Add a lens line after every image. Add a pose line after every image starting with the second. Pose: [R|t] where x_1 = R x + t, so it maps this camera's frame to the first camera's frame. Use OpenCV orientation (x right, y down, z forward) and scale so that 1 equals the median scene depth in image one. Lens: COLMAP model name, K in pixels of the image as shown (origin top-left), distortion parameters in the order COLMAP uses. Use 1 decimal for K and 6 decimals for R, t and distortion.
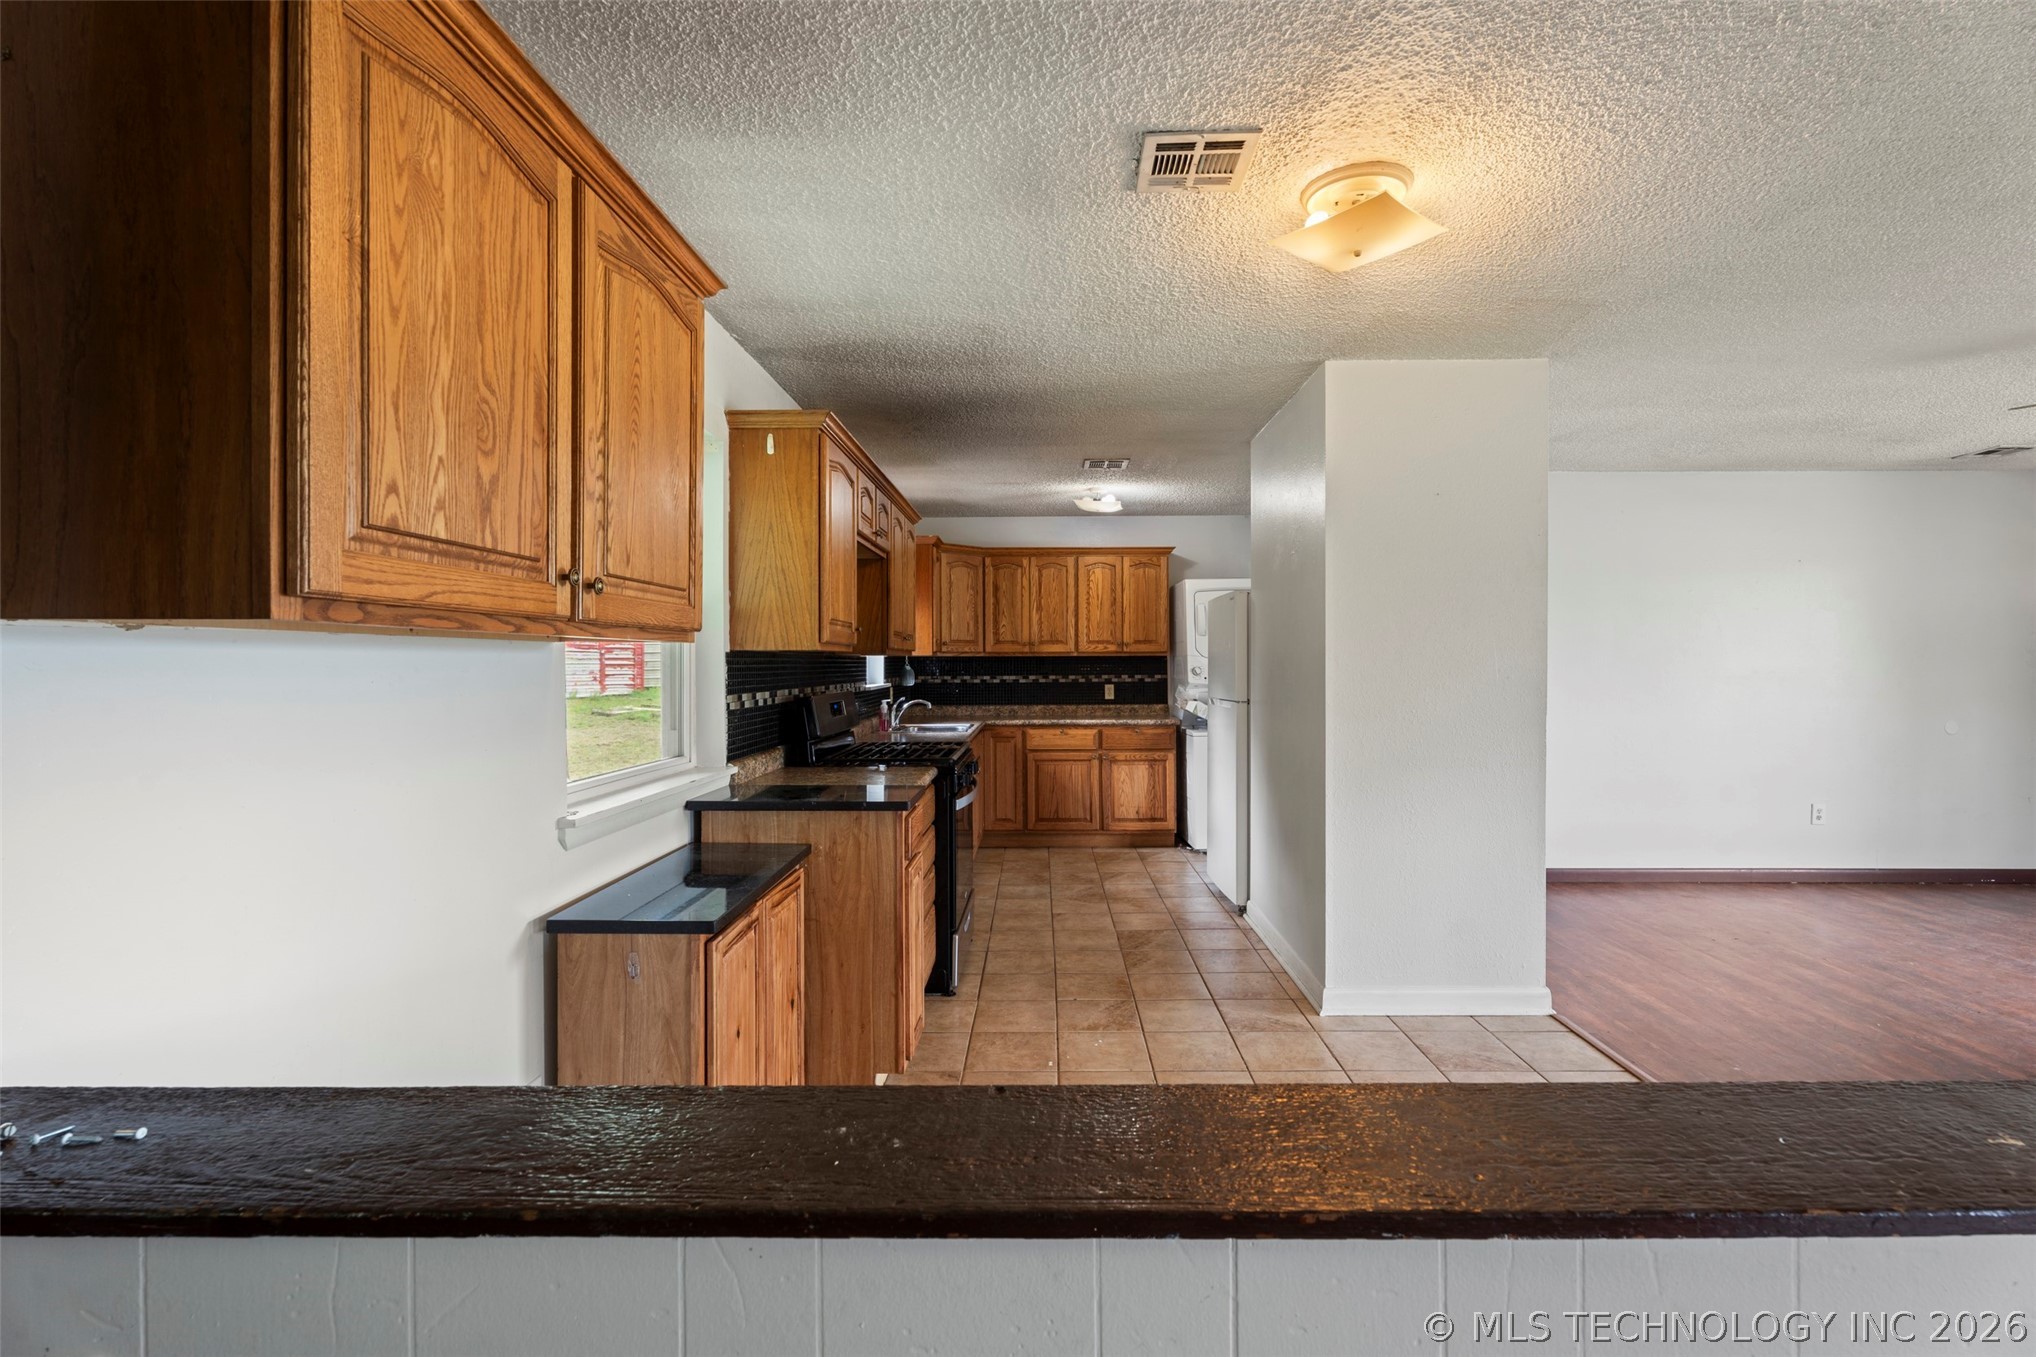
lens RADIAL K [[907.3, 0, 1025.6], [0, 907.3, 672.0], [0, 0, 1]] dist [-0.000547, -0.000036]
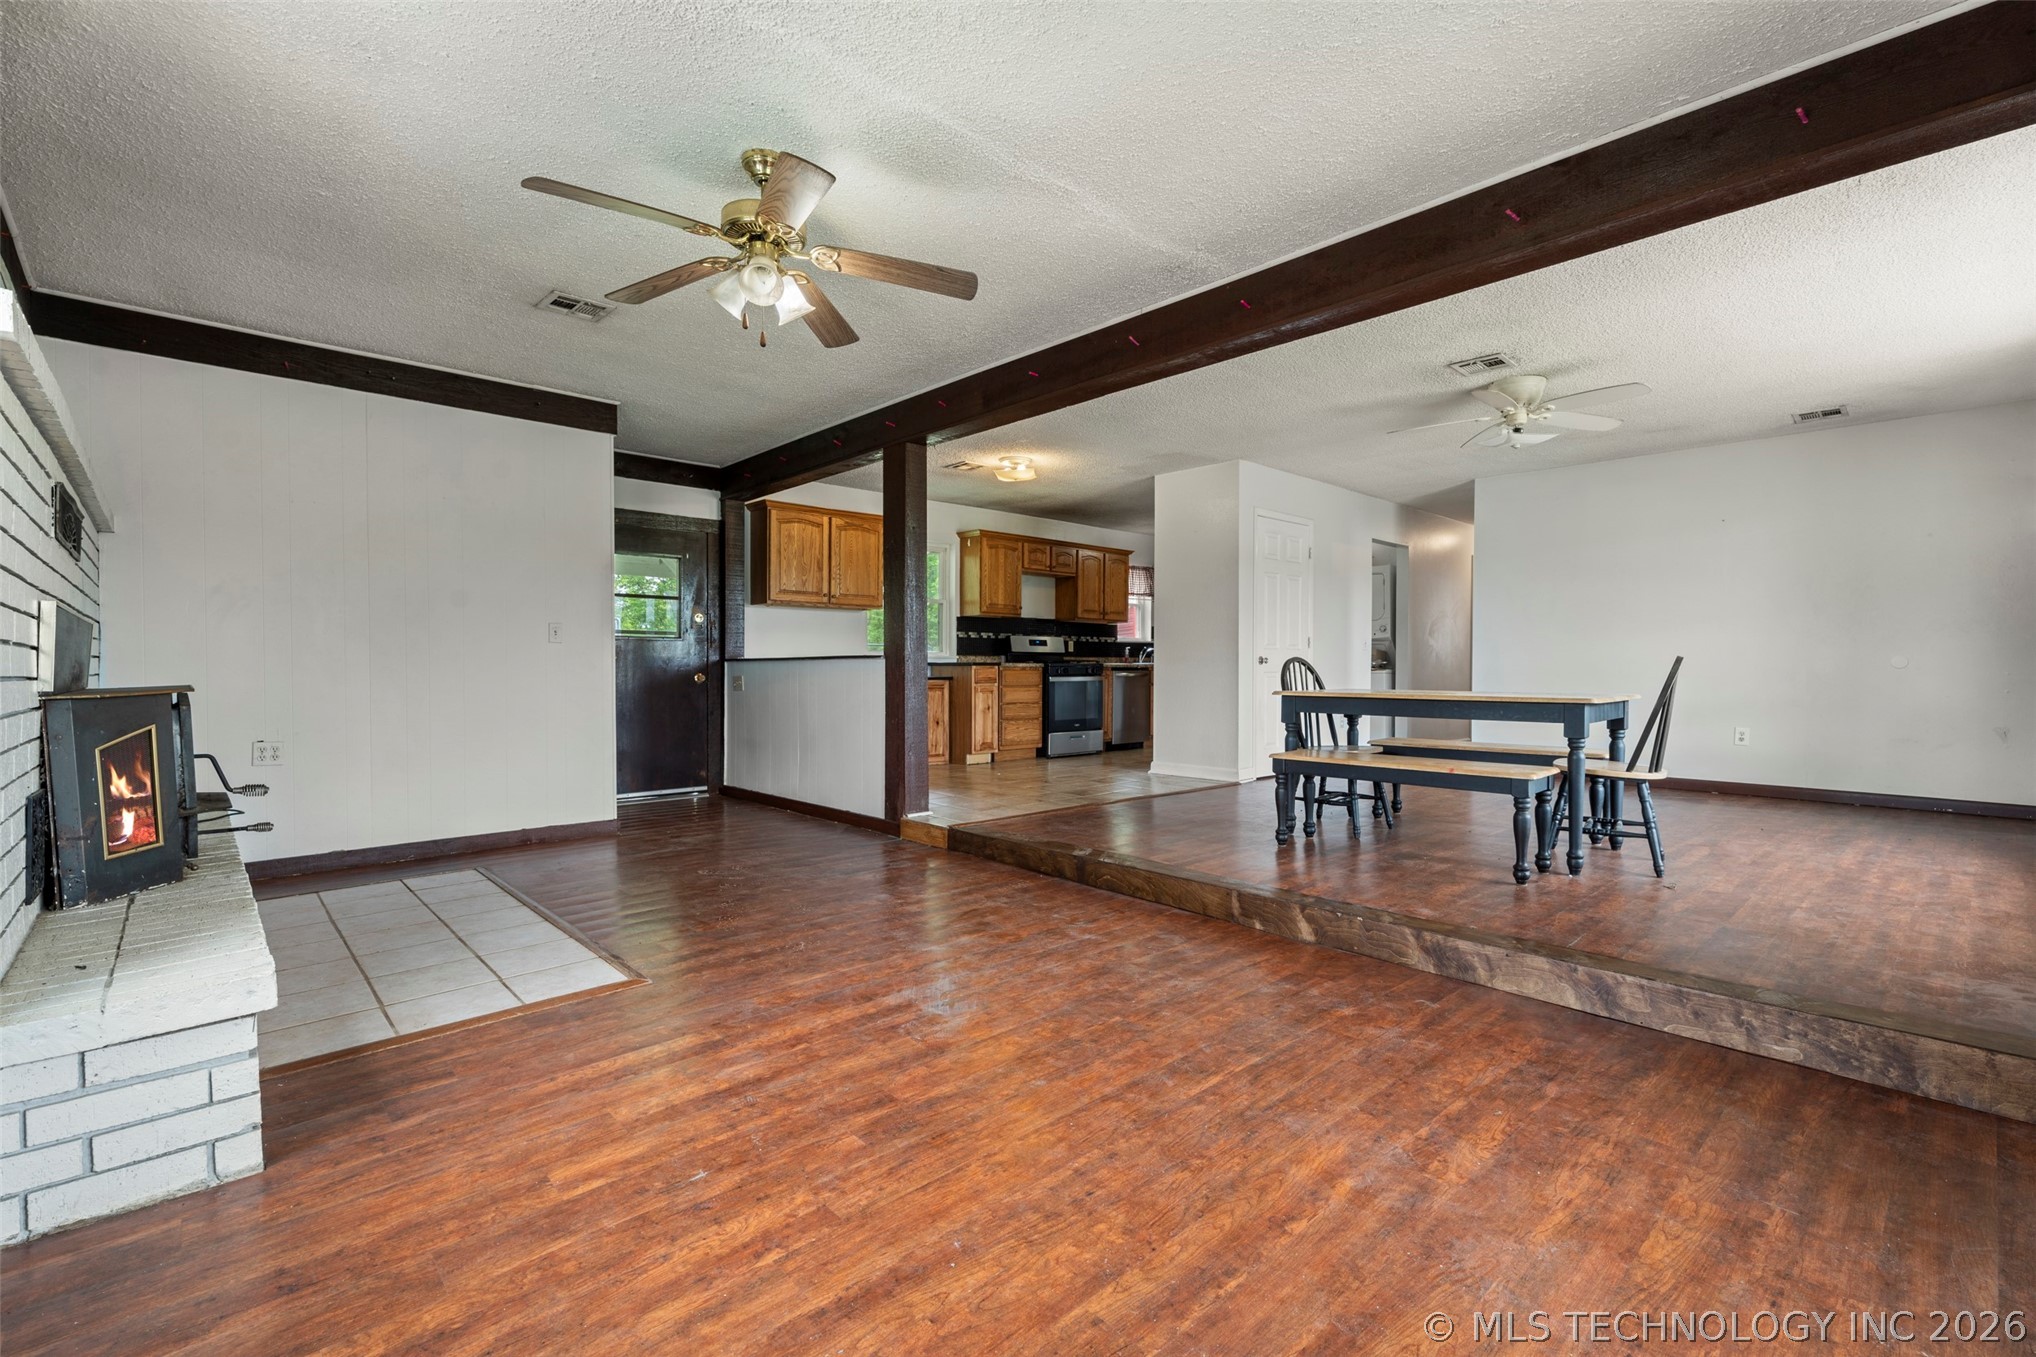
lens RADIAL K [[907.3, 0, 1025.6], [0, 907.3, 672.0], [0, 0, 1]] dist [-0.000547, -0.000036]
pose [[0.696703, 0.009594, -0.717295, 1.688301], [-0.013024, 0.999915, 0.000725, 0.132844], [0.717241, 0.008837, 0.696769, -0.756969]]
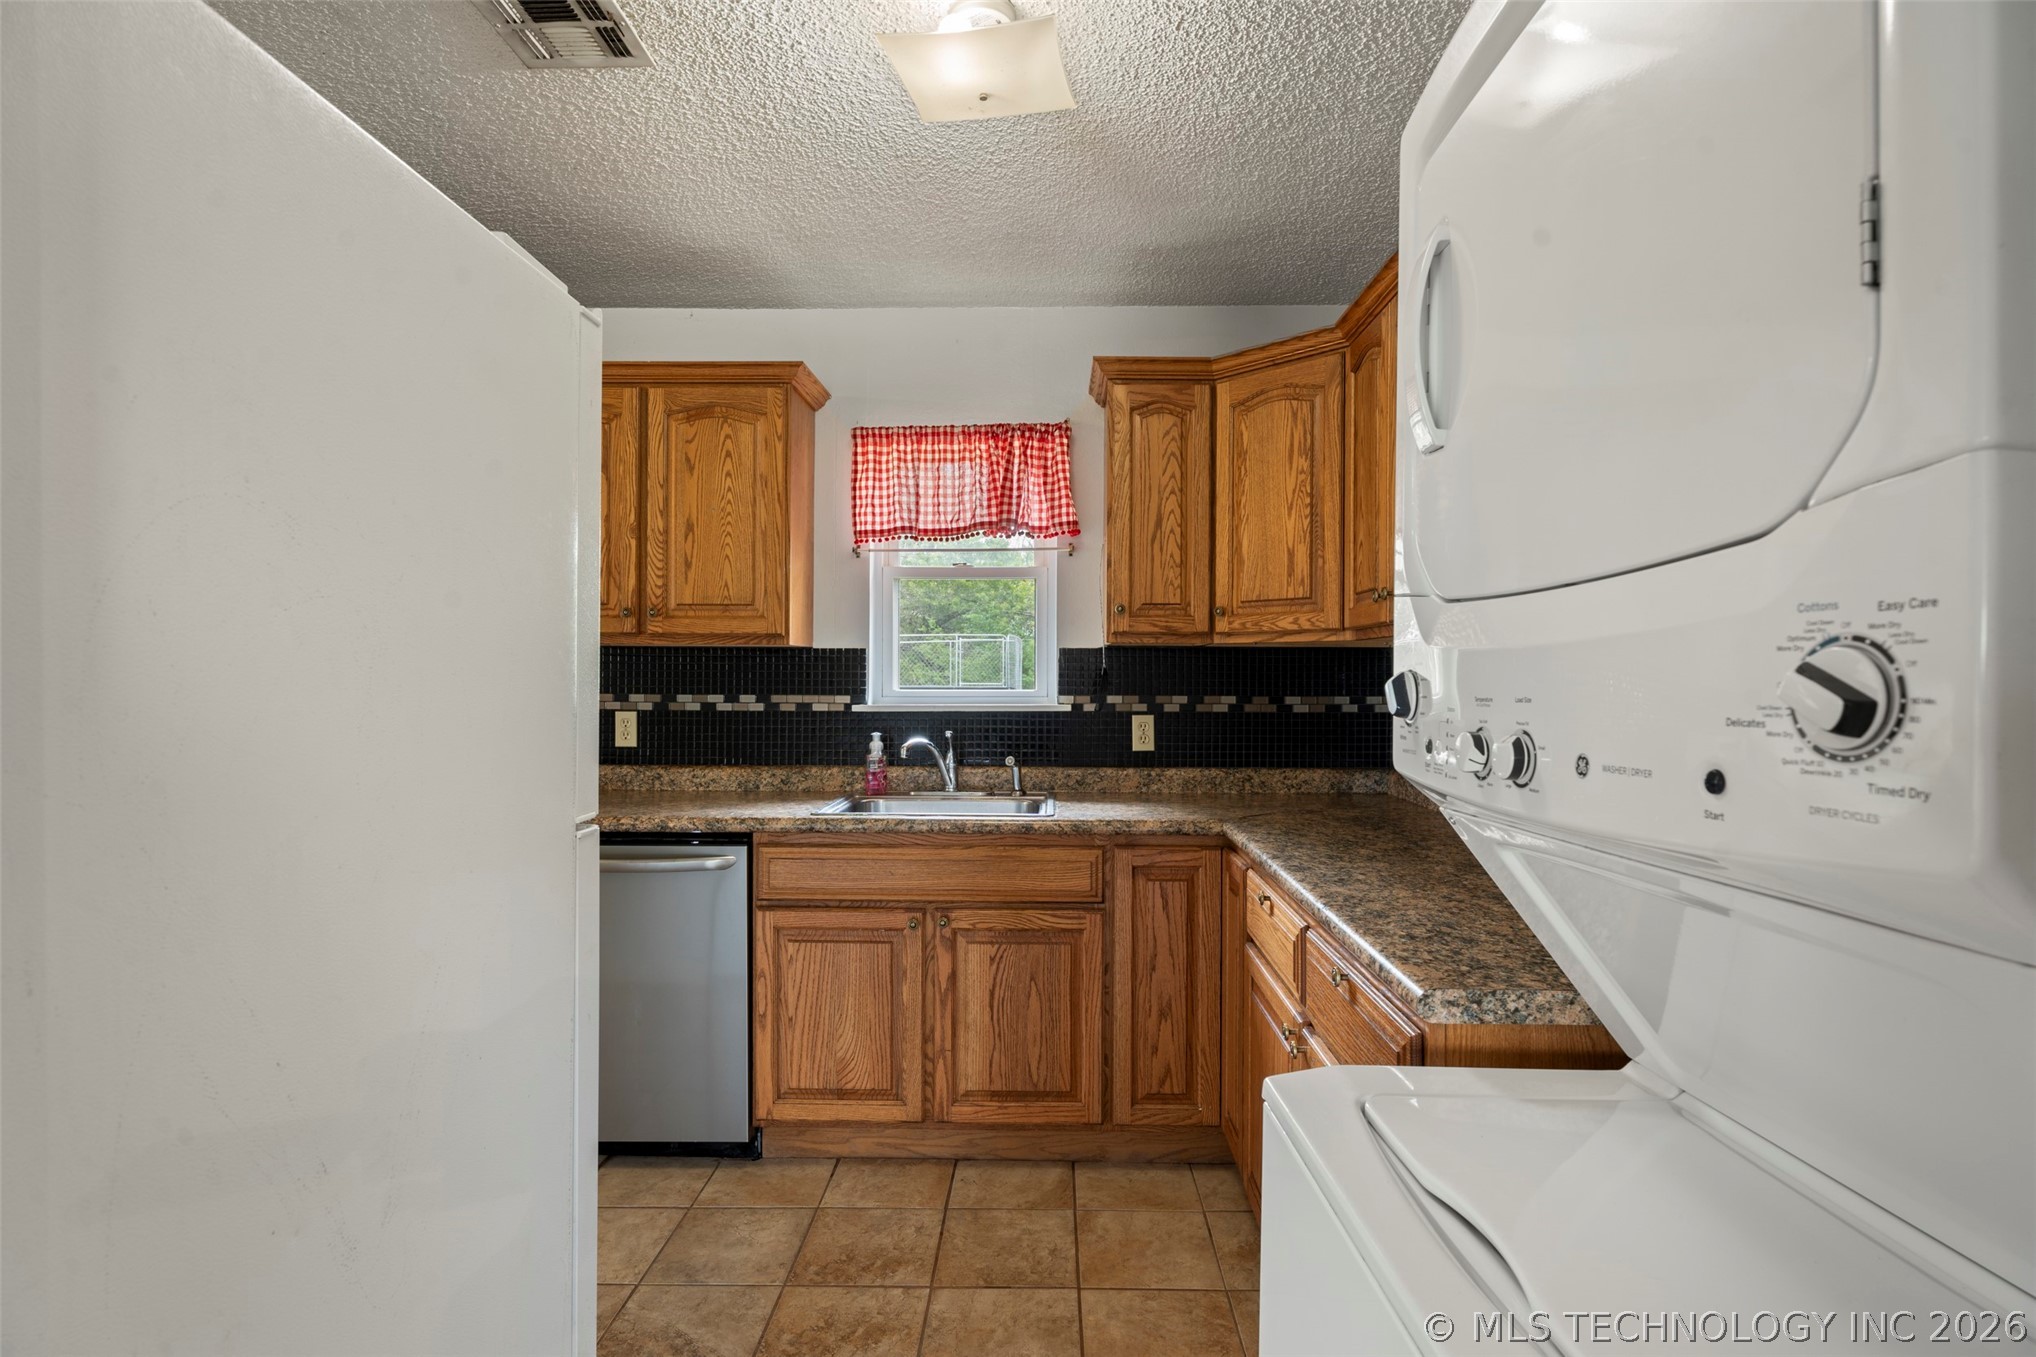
lens RADIAL K [[1012.0, 0, 1026.4], [0, 1012.0, 676.8], [0, 0, 1]] dist [-0.014535, -0.000052]
pose [[0.000513, 0.013841, -0.999904, 0.659447], [-0.012442, 0.999827, 0.013834, -0.015188], [0.999922, 0.012433, 0.000685, 1.726792]]
